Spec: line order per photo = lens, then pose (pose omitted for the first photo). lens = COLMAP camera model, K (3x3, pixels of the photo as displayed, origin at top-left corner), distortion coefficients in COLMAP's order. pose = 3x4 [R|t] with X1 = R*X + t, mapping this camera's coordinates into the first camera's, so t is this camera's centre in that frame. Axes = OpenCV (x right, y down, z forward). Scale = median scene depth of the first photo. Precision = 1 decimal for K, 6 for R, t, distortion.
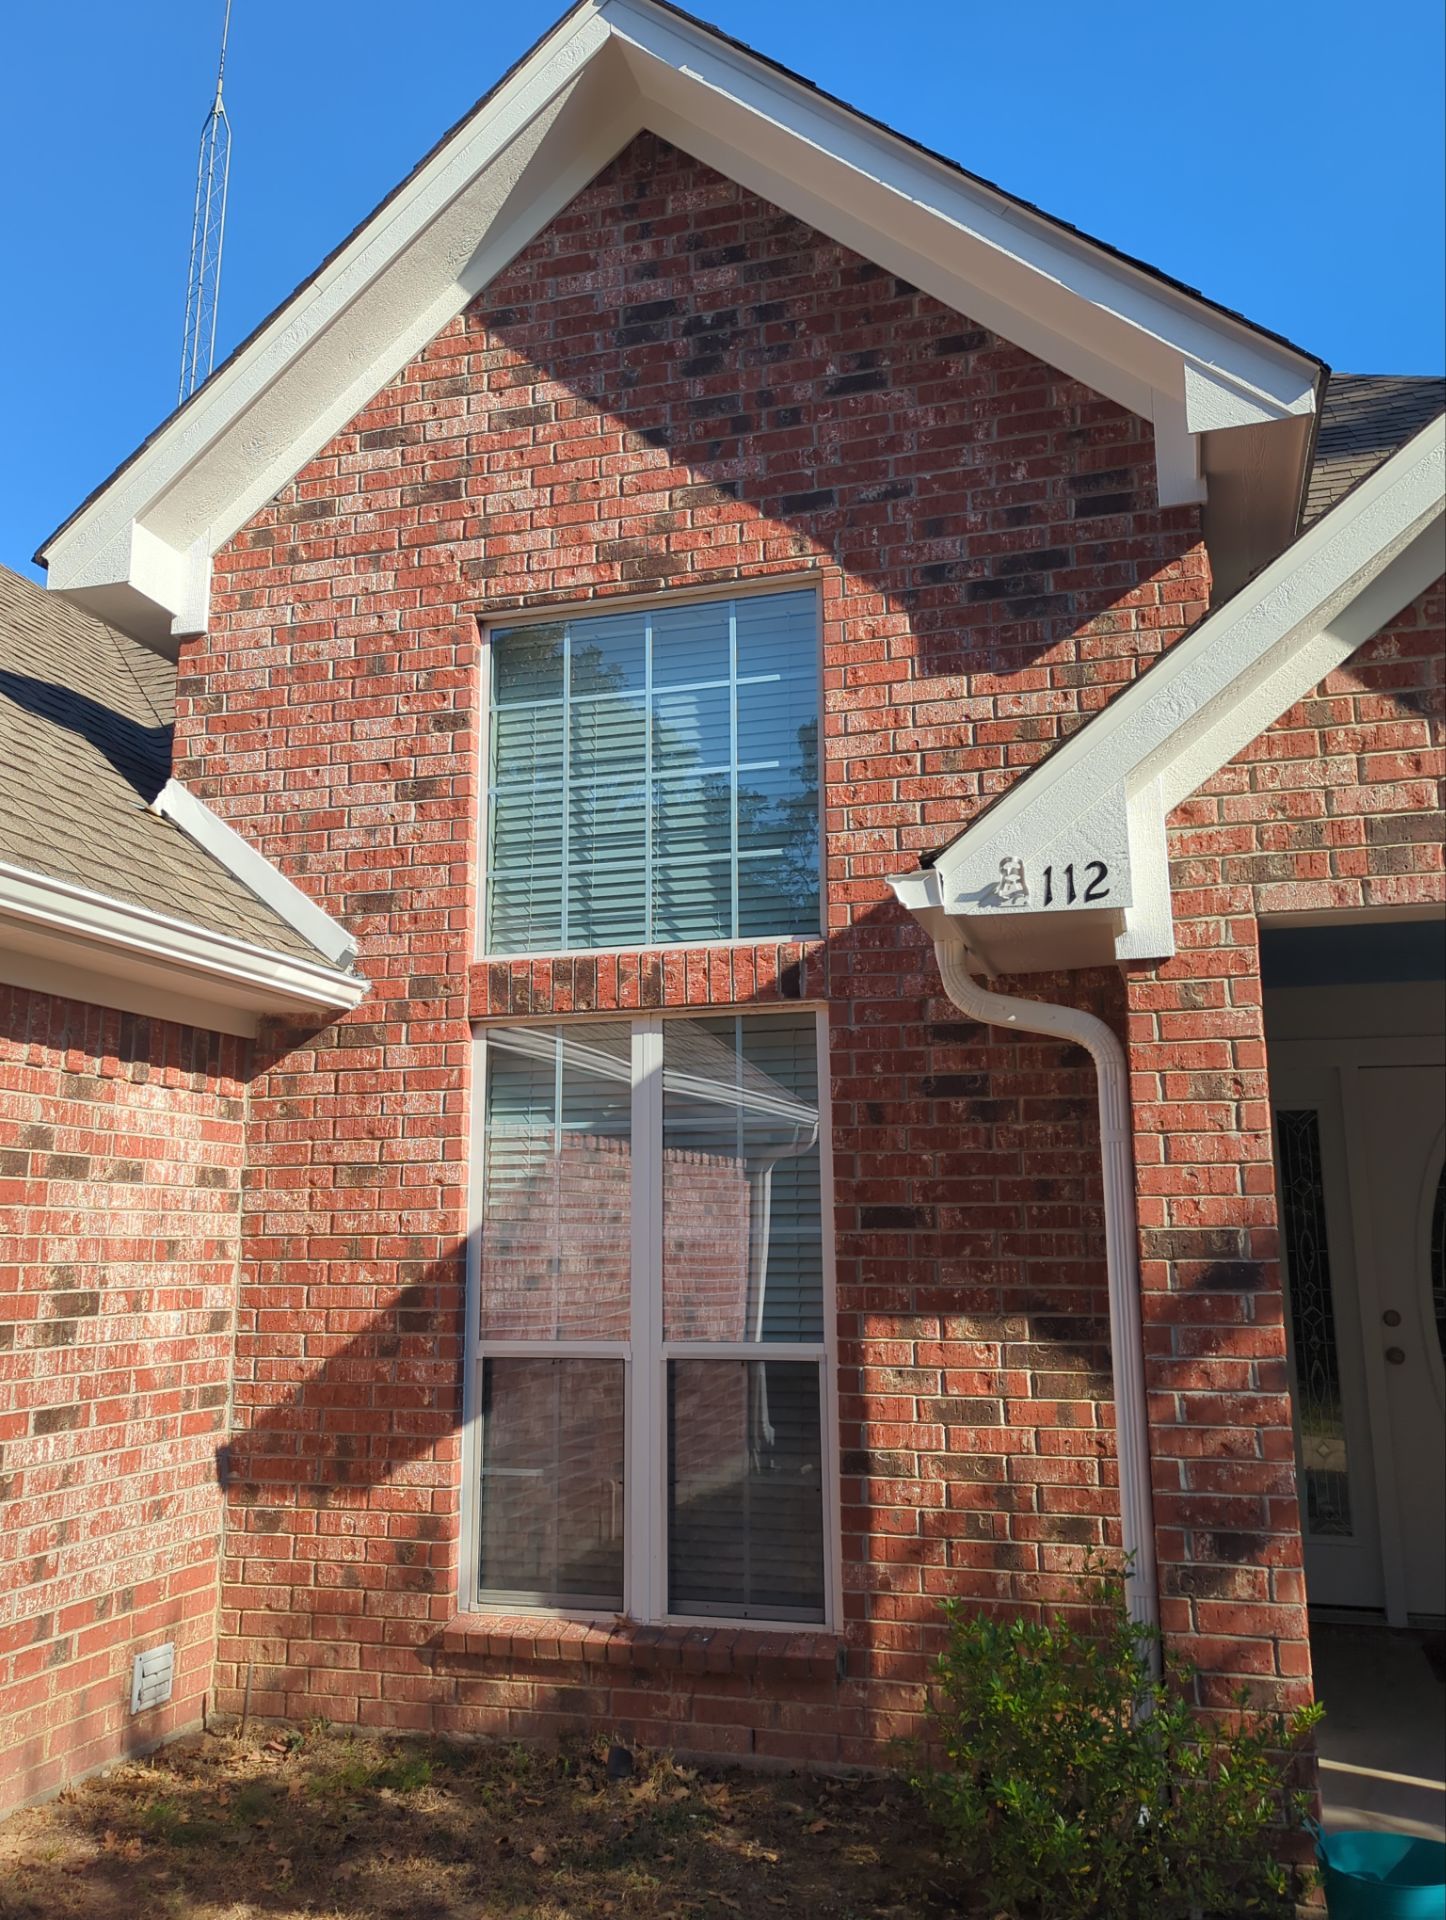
lens RADIAL K [[1561.3, 0, 685.2], [0, 1561.3, 961.0], [0, 0, 1]] dist [0.075802, -0.083604]
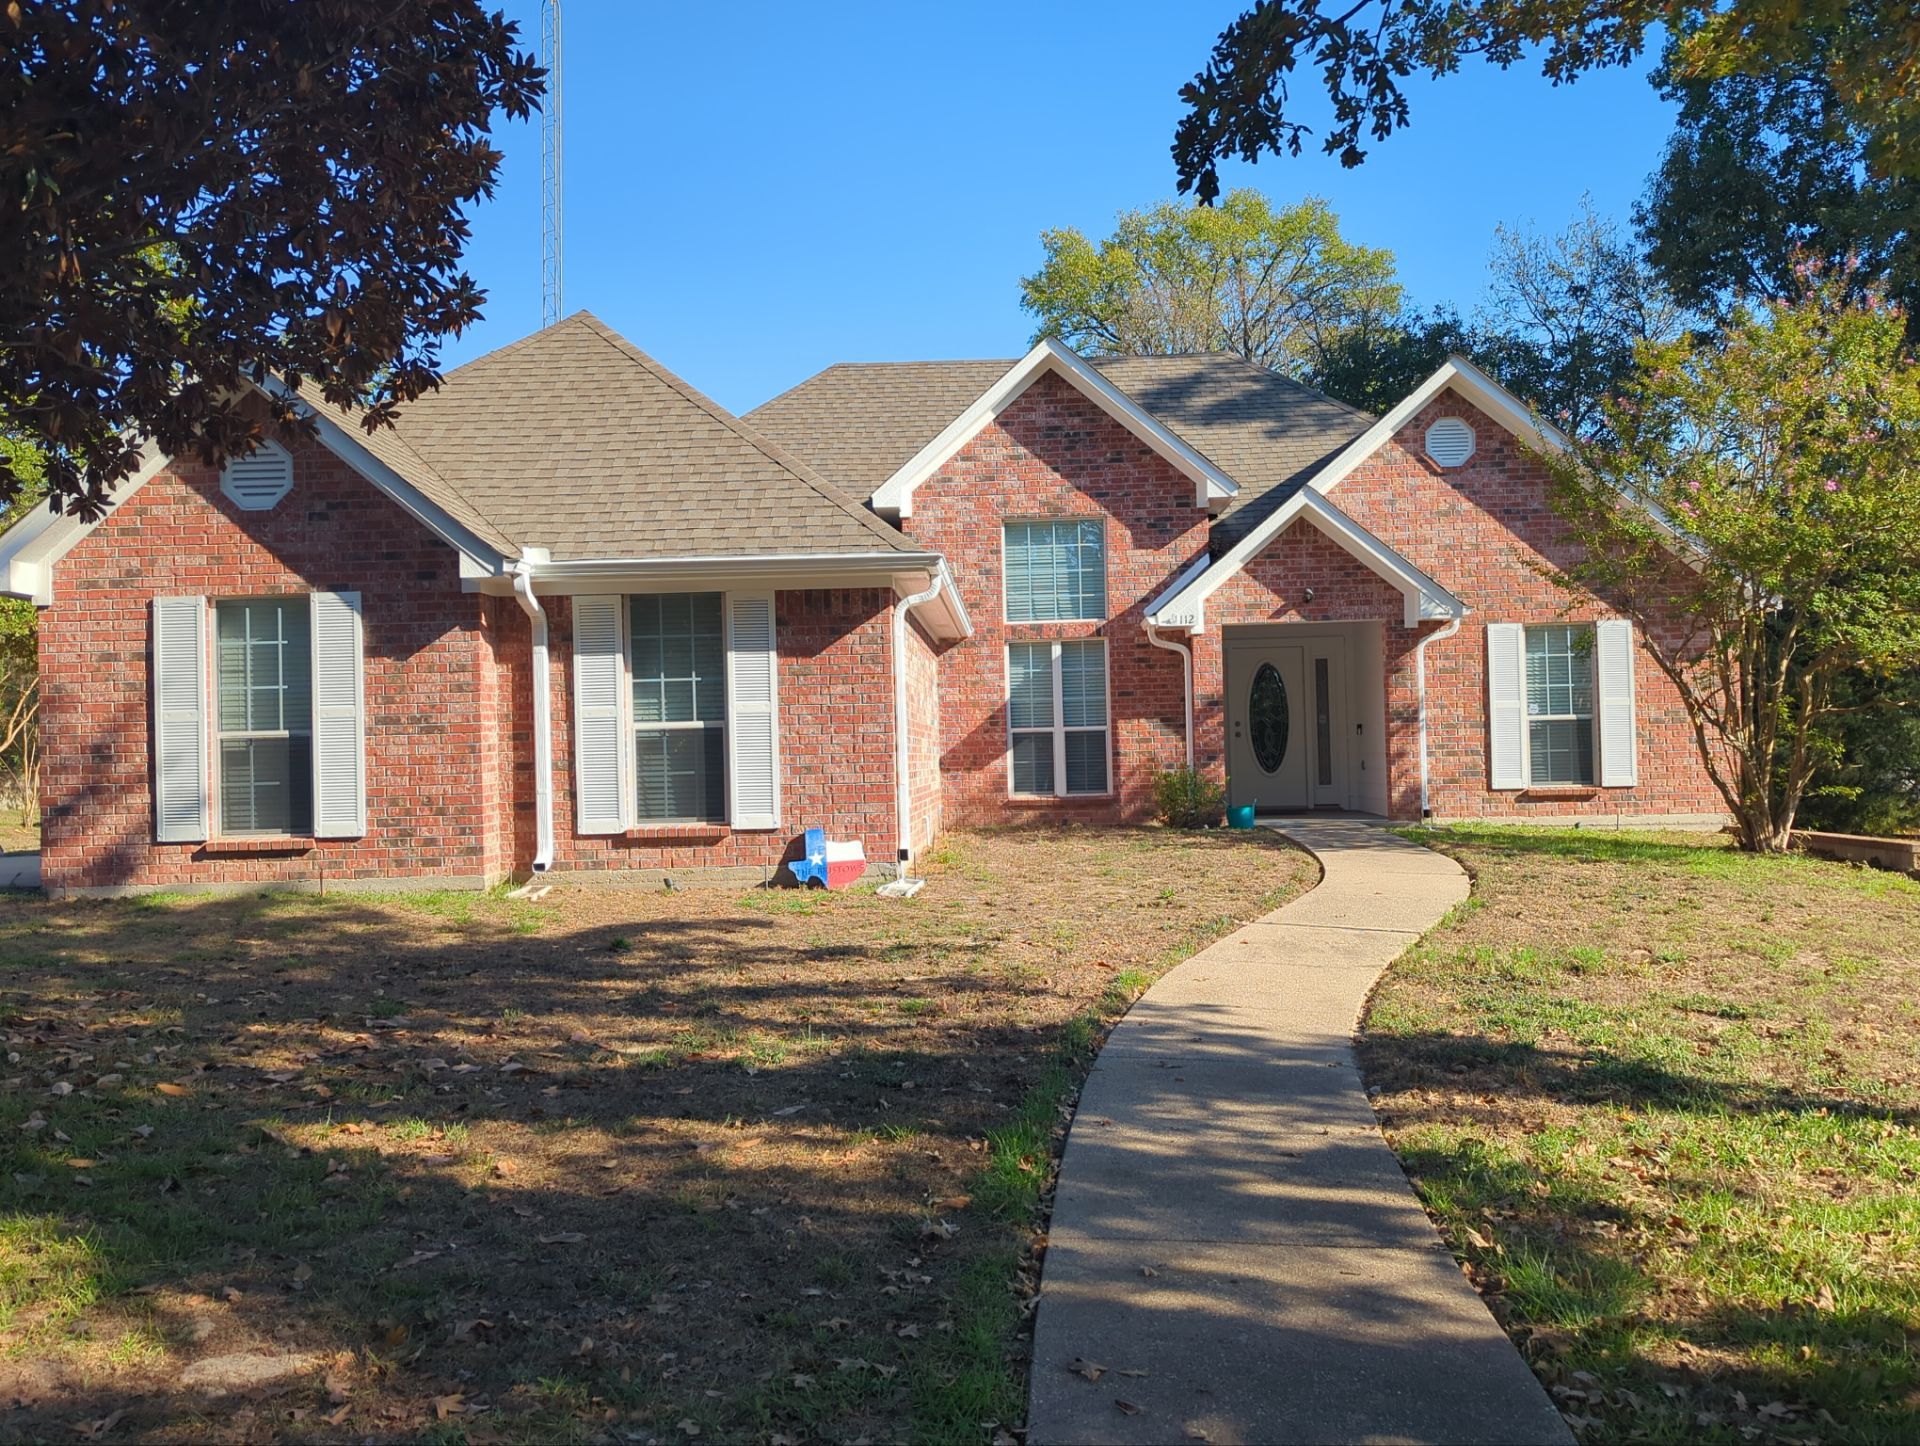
lens RADIAL K [[1561.3, 0, 937.1], [0, 1561.3, 721.8], [0, 0, 1]] dist [0.075802, -0.083604]
pose [[0.968117, -0.014399, 0.250085, -1.205303], [-0.025269, 0.987641, 0.154685, -0.331657], [-0.249222, -0.156073, 0.955788, -2.426785]]
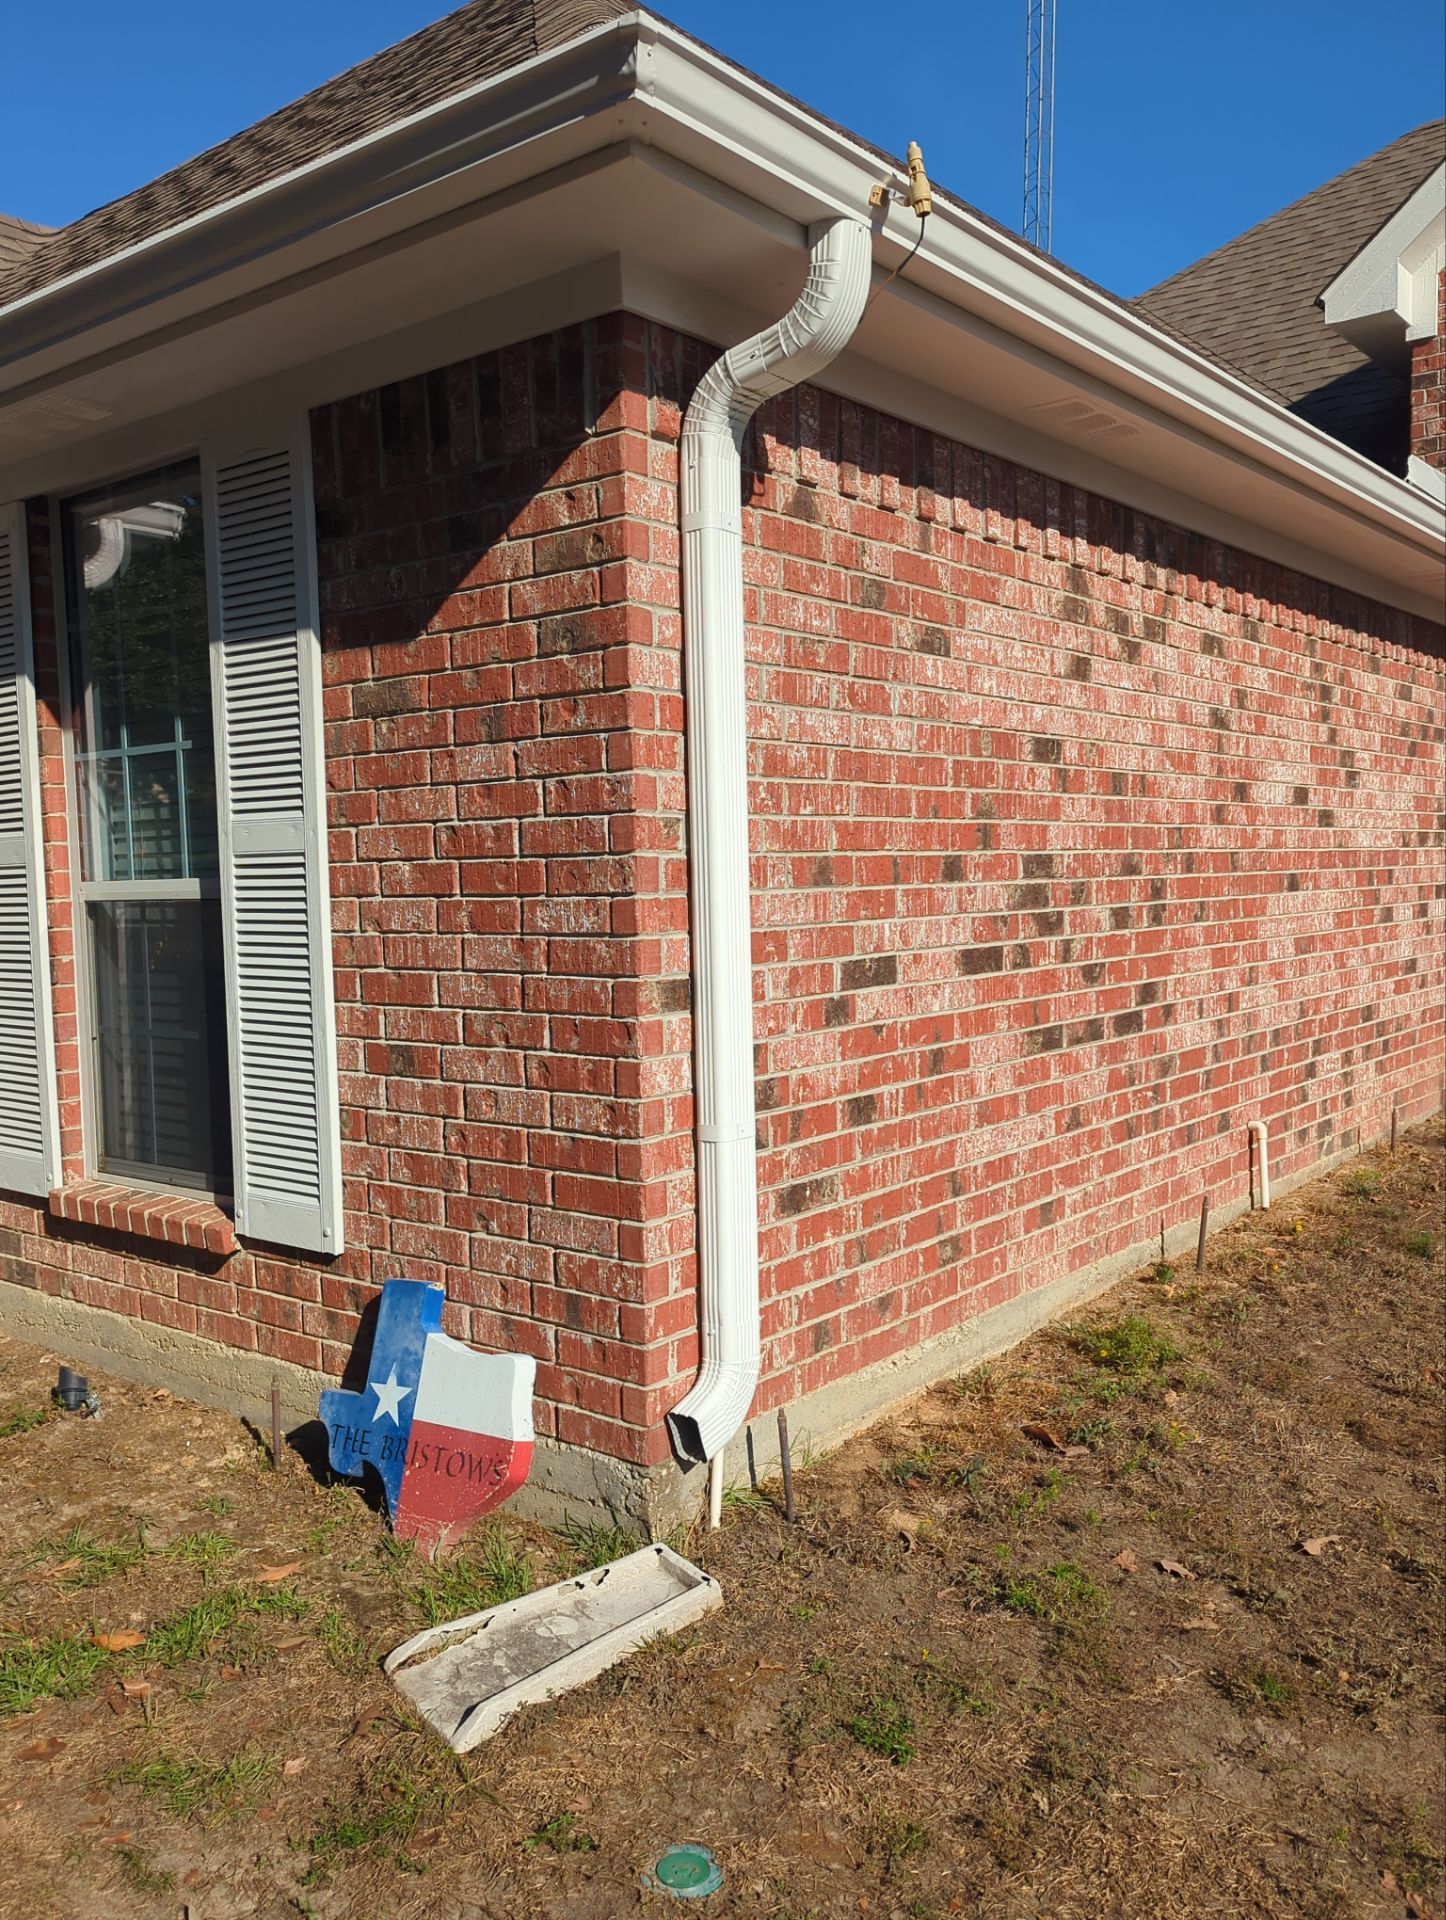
lens RADIAL K [[1541.8, 0, 723.0], [0, 1541.8, 960.0], [0, 0, 1]] dist [0.049602, -0.001447]
pose [[0.929268, 0.001774, -0.369401, -0.426132], [0.088638, 0.969704, 0.227636, -0.059350], [0.358614, -0.244278, 0.900957, -0.617108]]
